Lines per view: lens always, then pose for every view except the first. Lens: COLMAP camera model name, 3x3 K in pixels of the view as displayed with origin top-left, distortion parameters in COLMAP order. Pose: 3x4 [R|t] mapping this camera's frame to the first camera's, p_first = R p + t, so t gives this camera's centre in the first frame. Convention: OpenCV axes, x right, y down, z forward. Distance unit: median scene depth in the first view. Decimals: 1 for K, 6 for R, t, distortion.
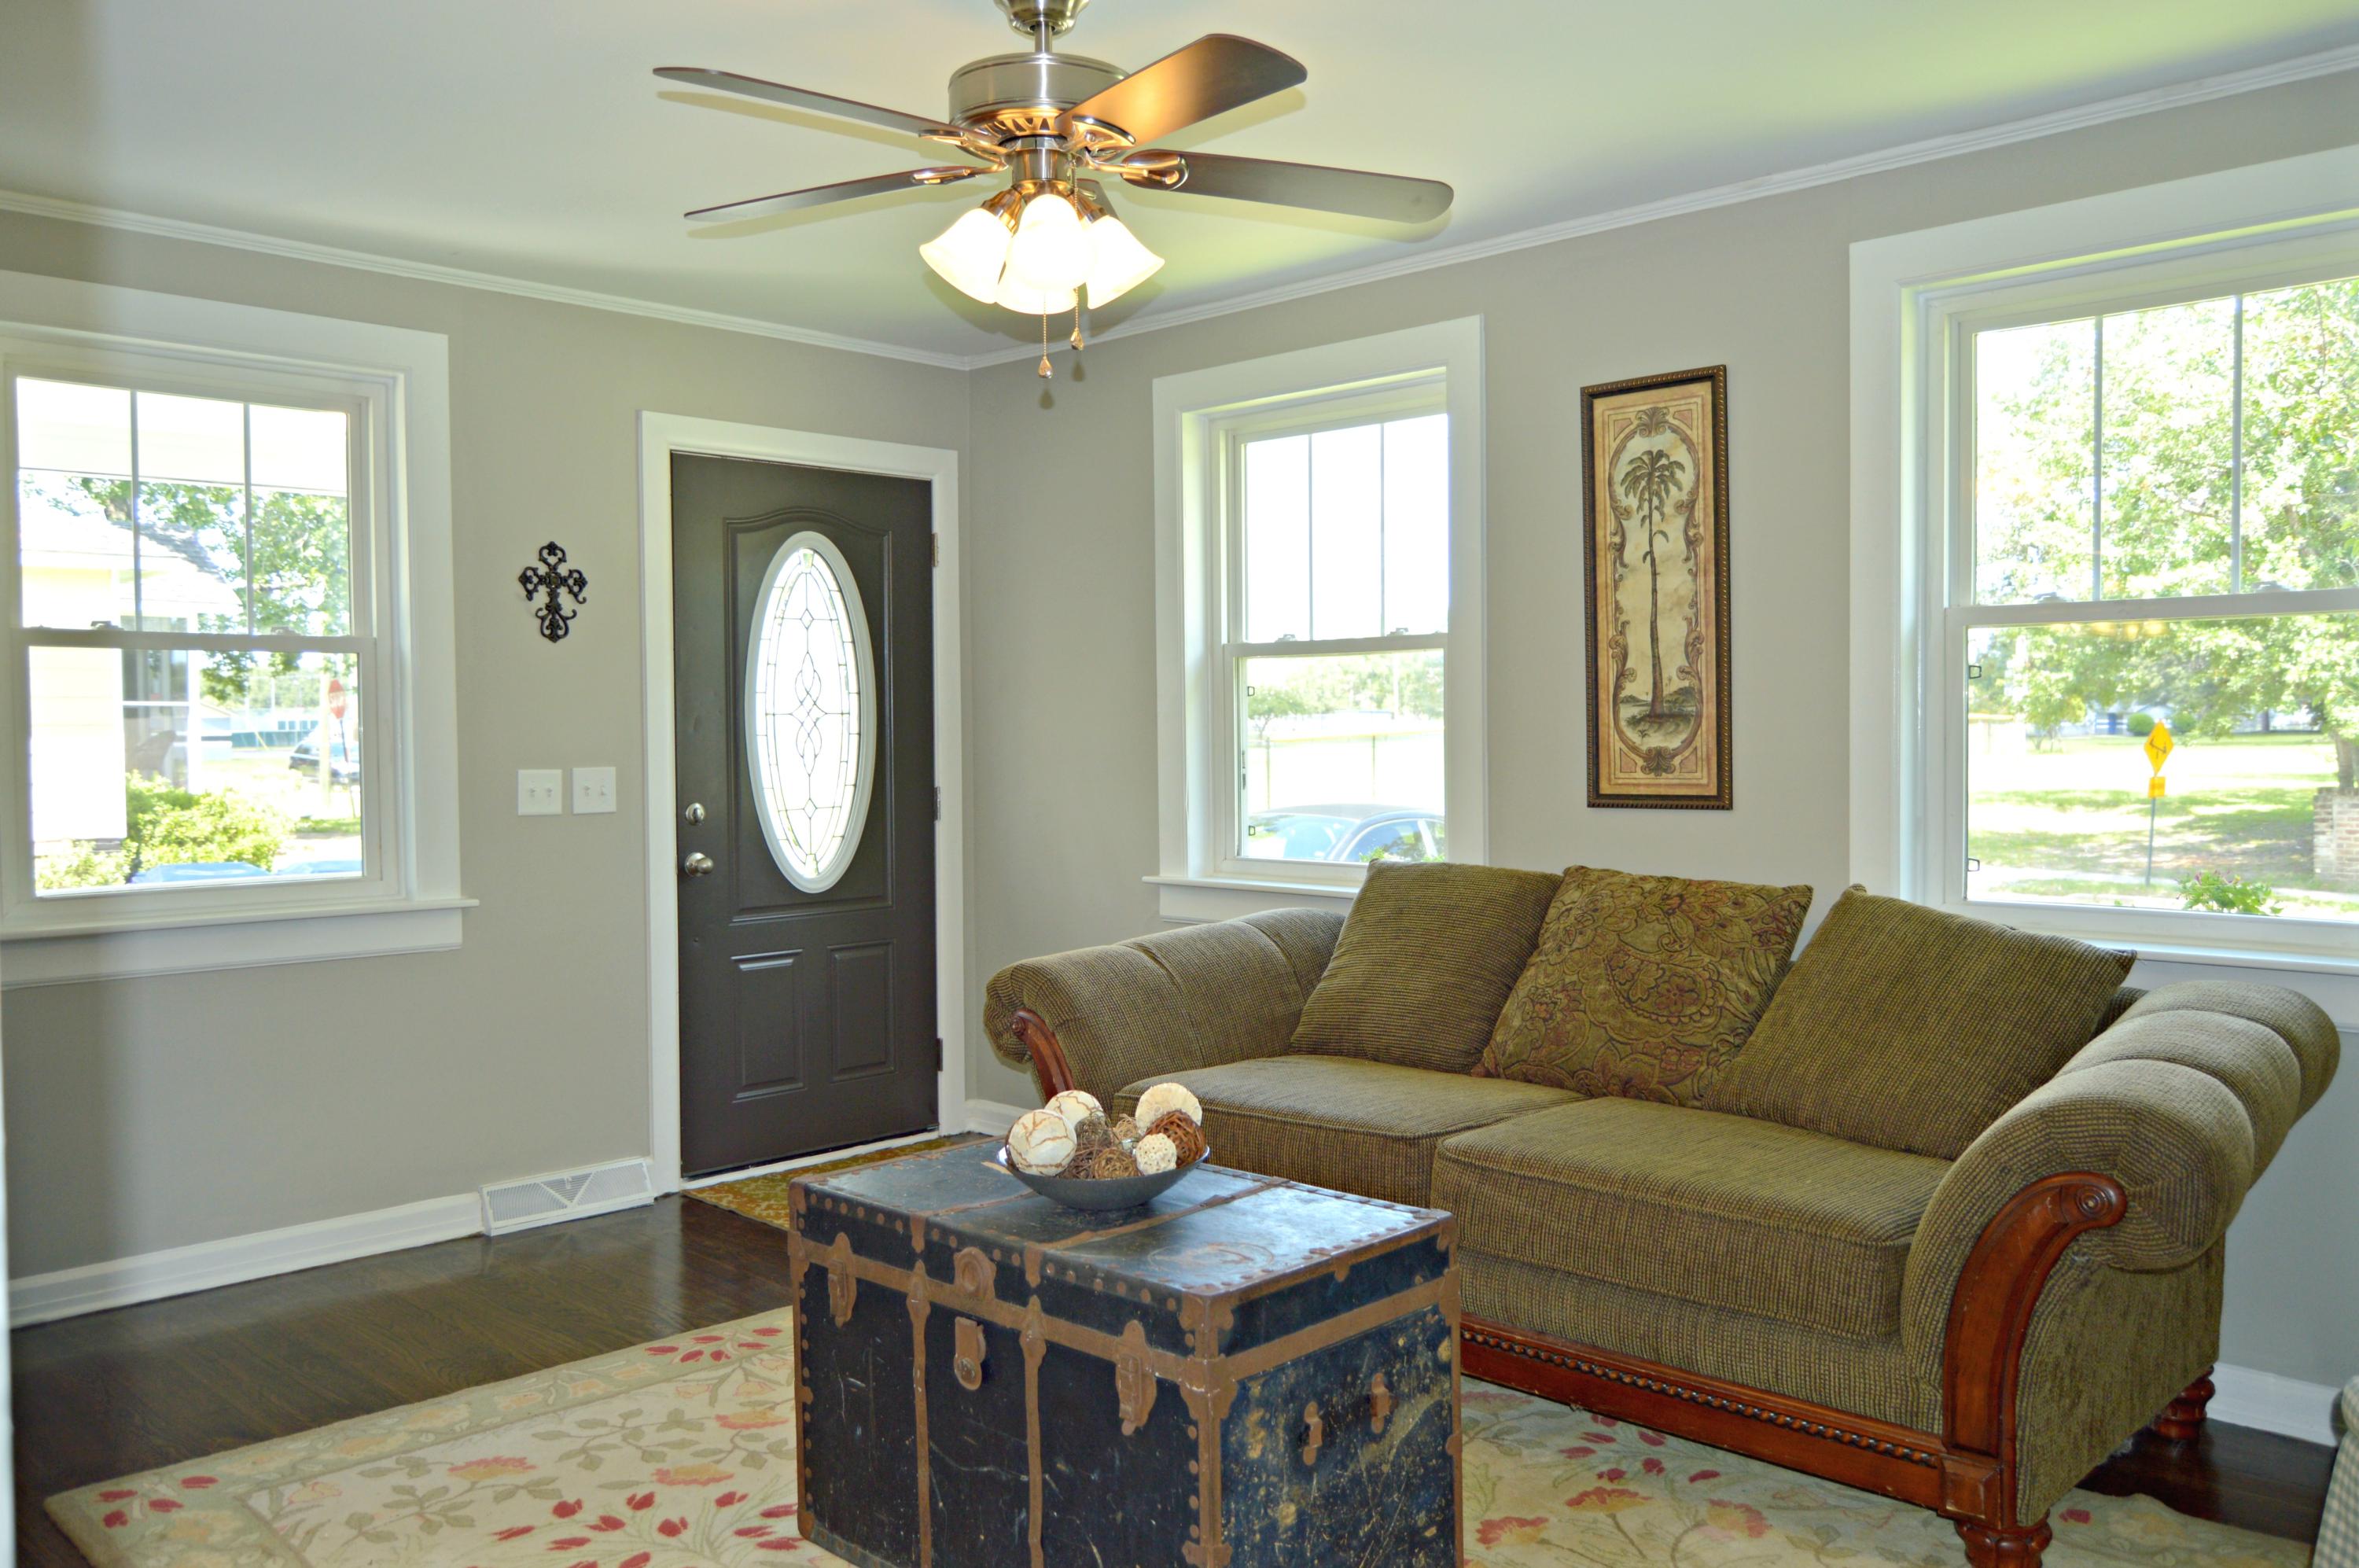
lens RADIAL K [[1837.9, 0, 1179.5], [0, 1837.9, 784.0], [0, 0, 1]] dist [-0.019748, 0.010394]
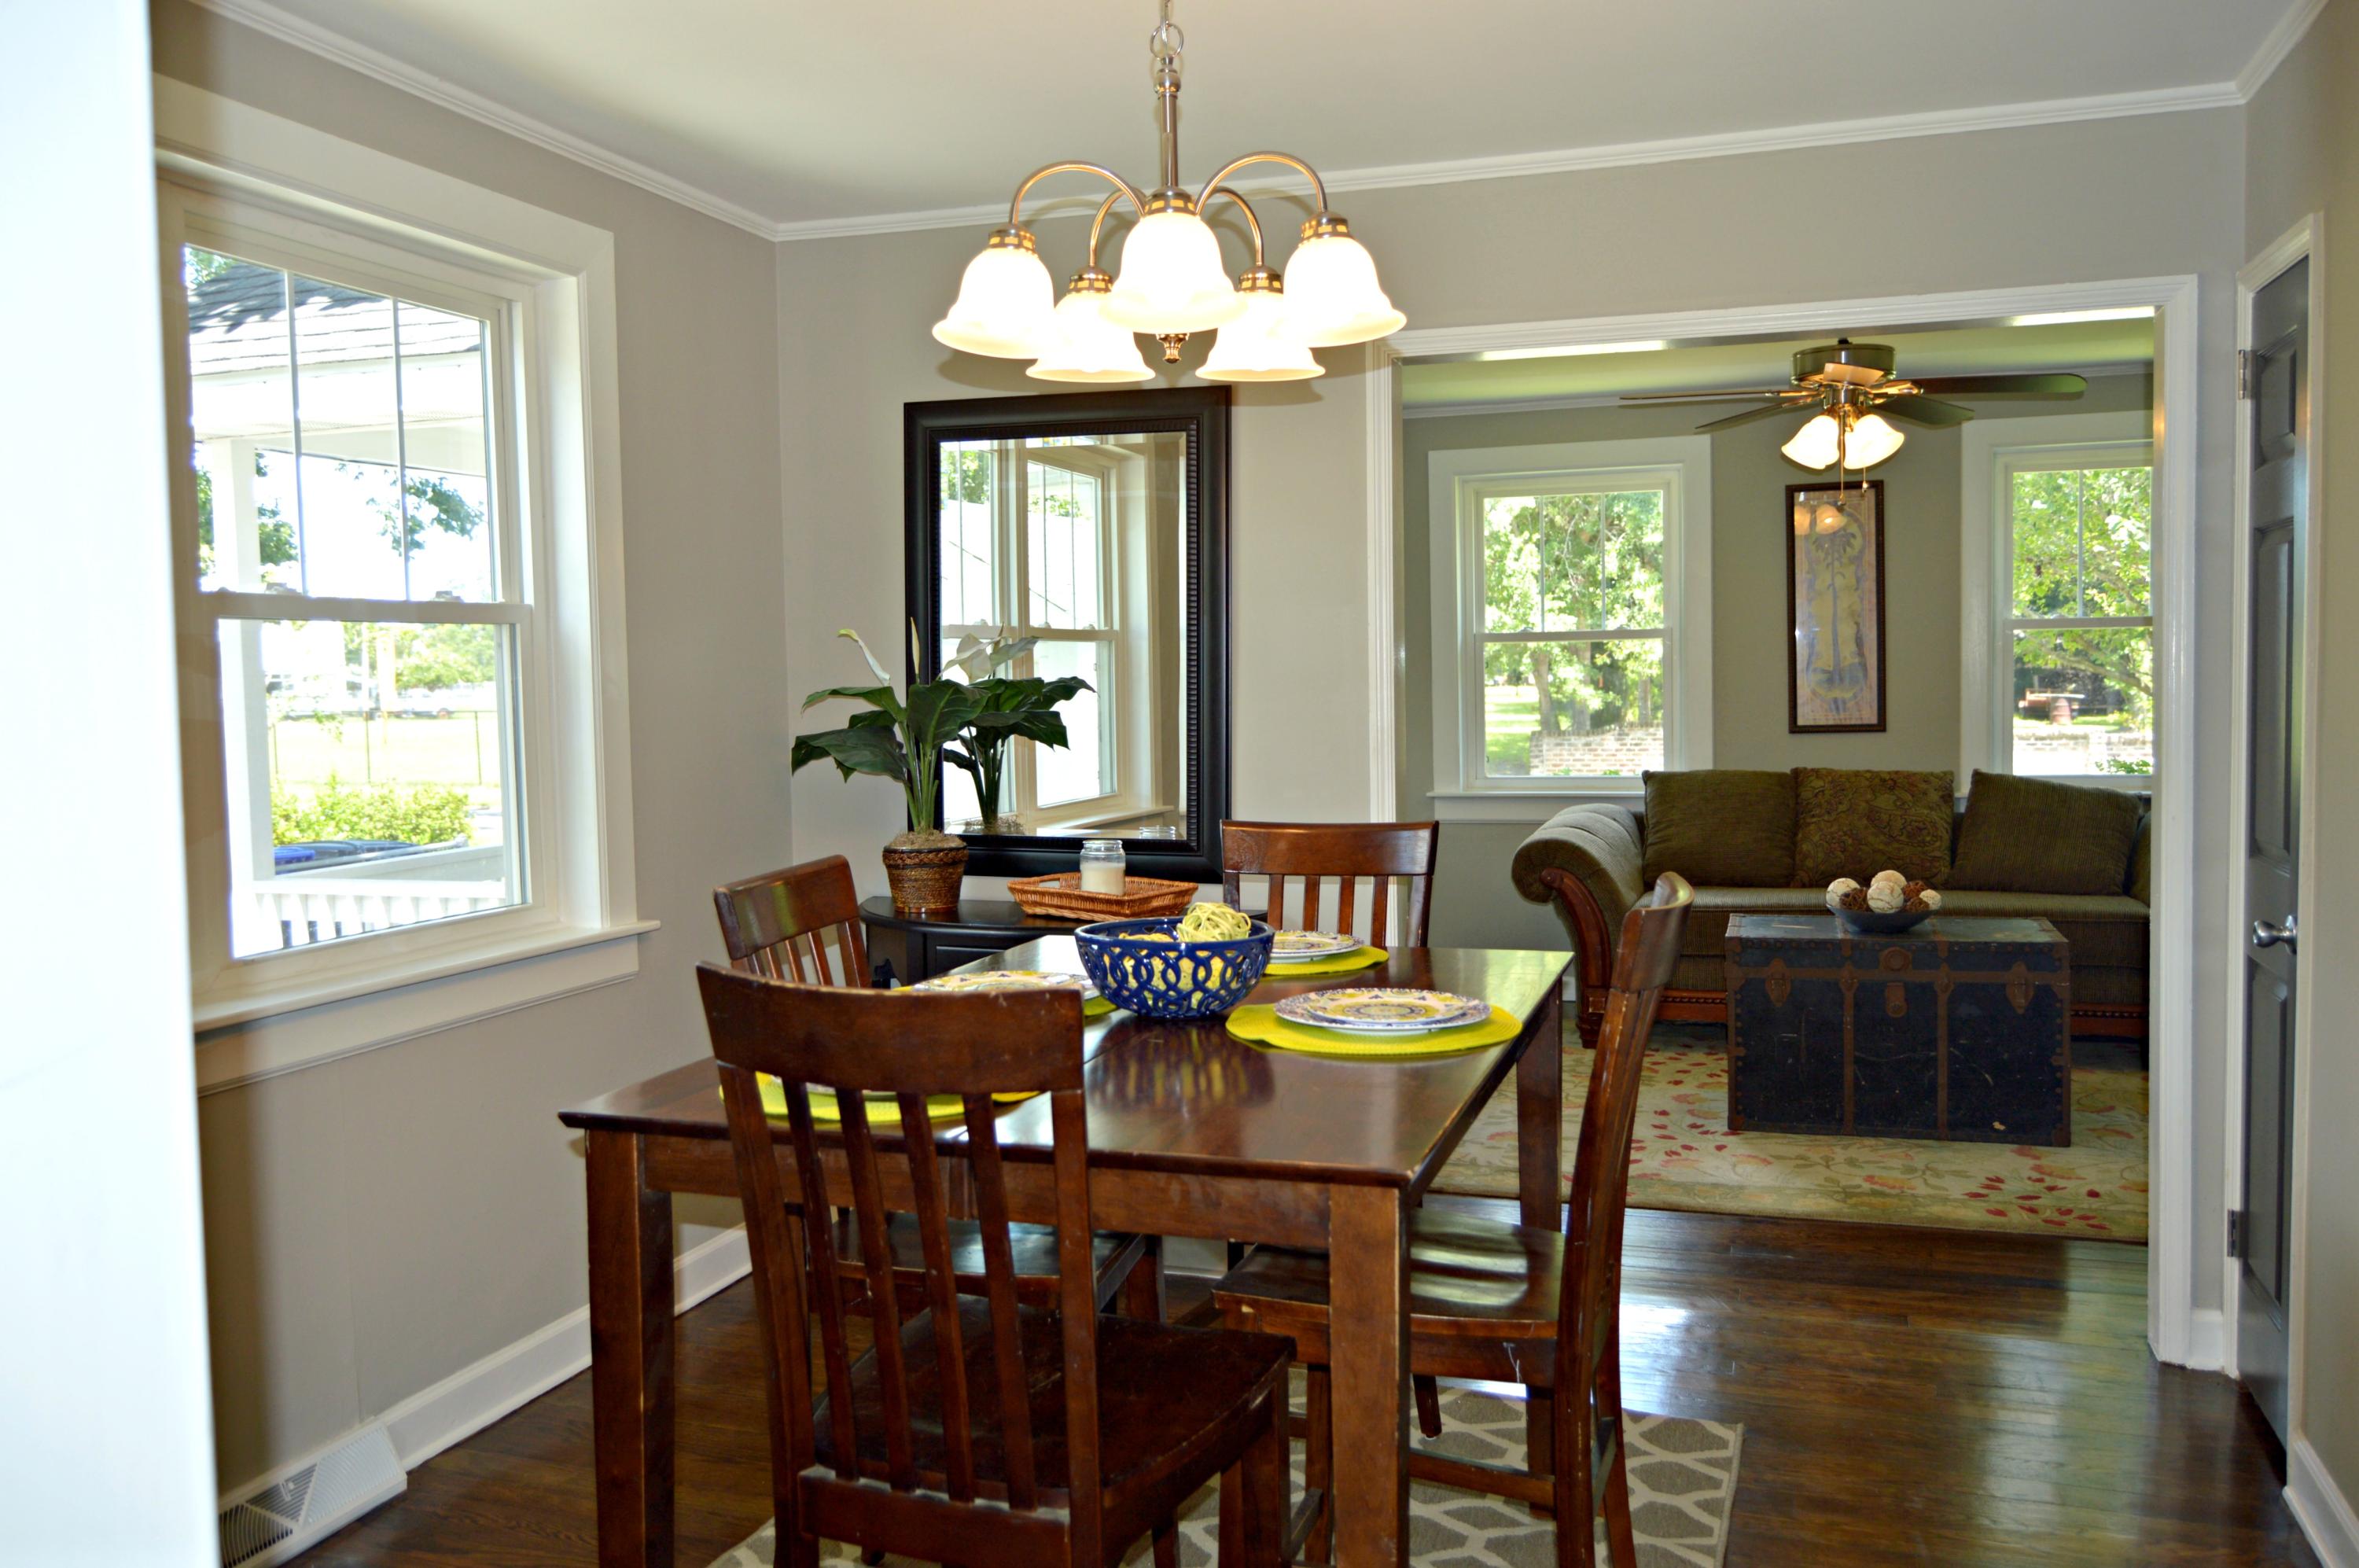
lens RADIAL K [[1854.7, 0, 1179.5], [0, 1854.7, 784.0], [0, 0, 1]] dist [-0.017386, -0.002759]
pose [[0.897068, -0.034736, 0.440525, -1.102996], [0.026428, 0.999338, 0.024982, 0.001745], [-0.441101, -0.010768, 0.897393, -0.305363]]
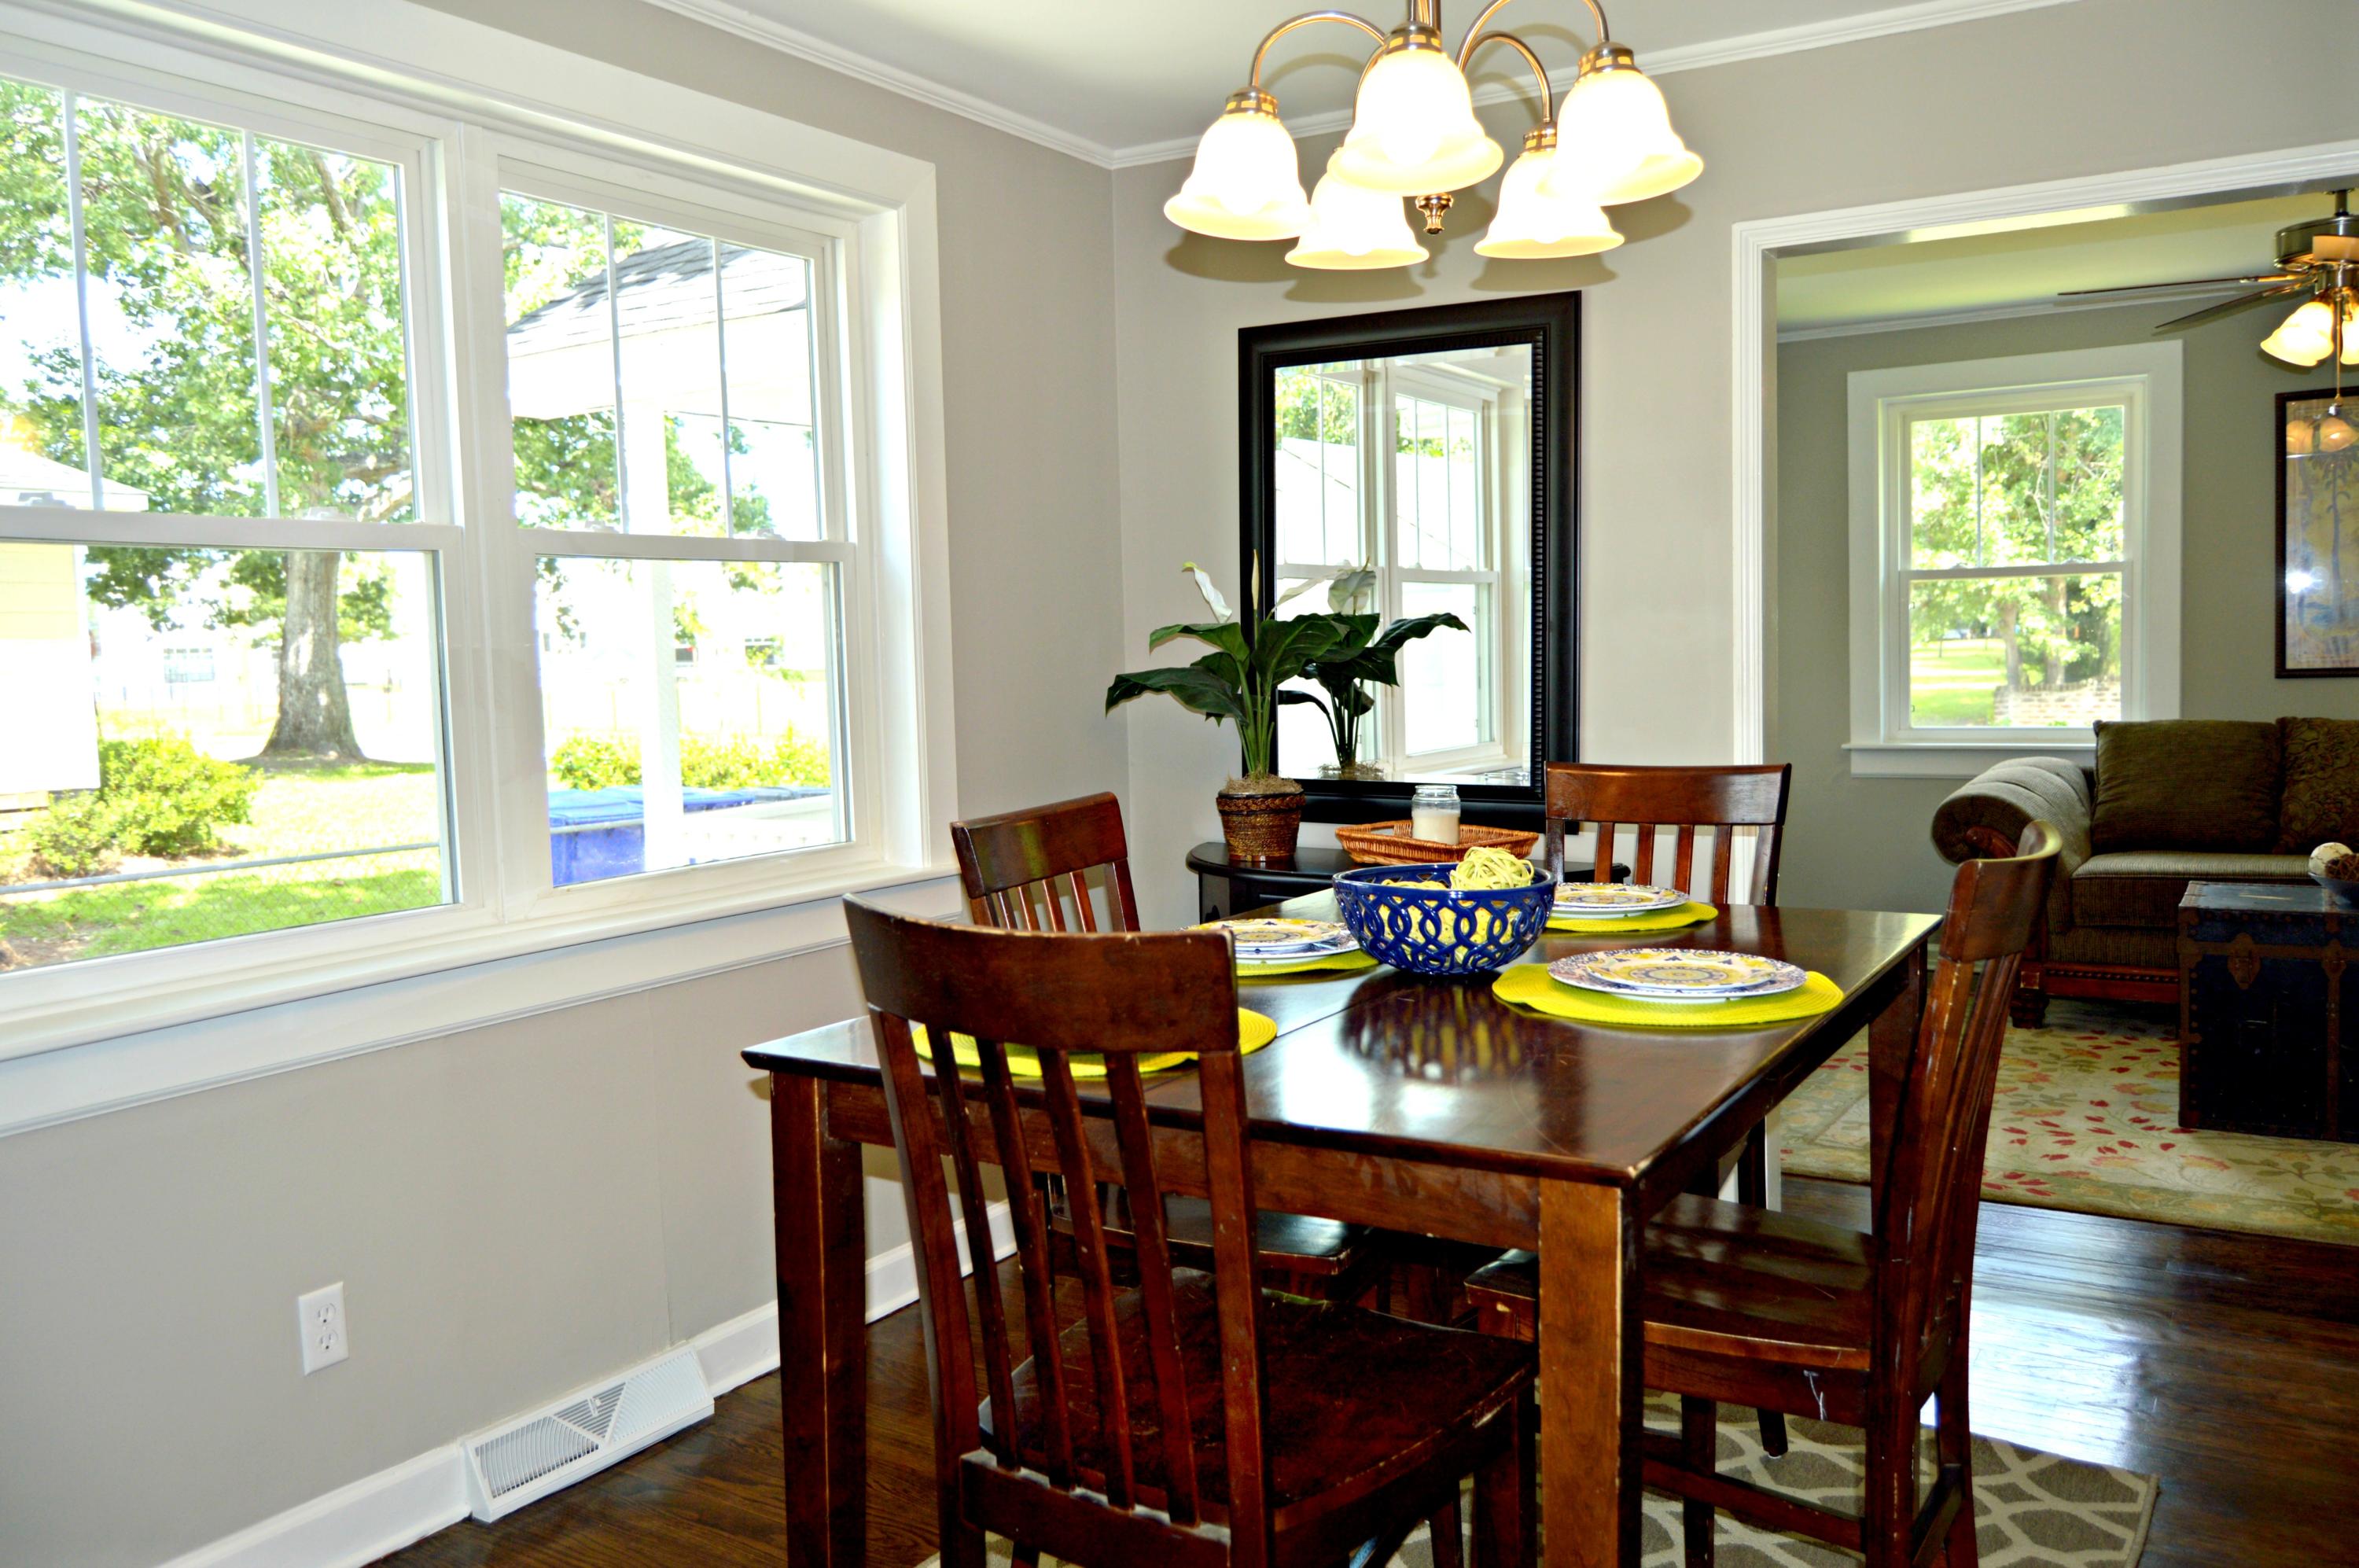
lens RADIAL K [[1837.9, 0, 1179.5], [0, 1837.9, 784.0], [0, 0, 1]] dist [-0.019748, 0.010394]
pose [[0.975175, -0.035495, 0.218571, -1.029247], [0.027016, 0.998766, 0.041661, 0.013188], [-0.219781, -0.034722, 0.974931, -0.265372]]
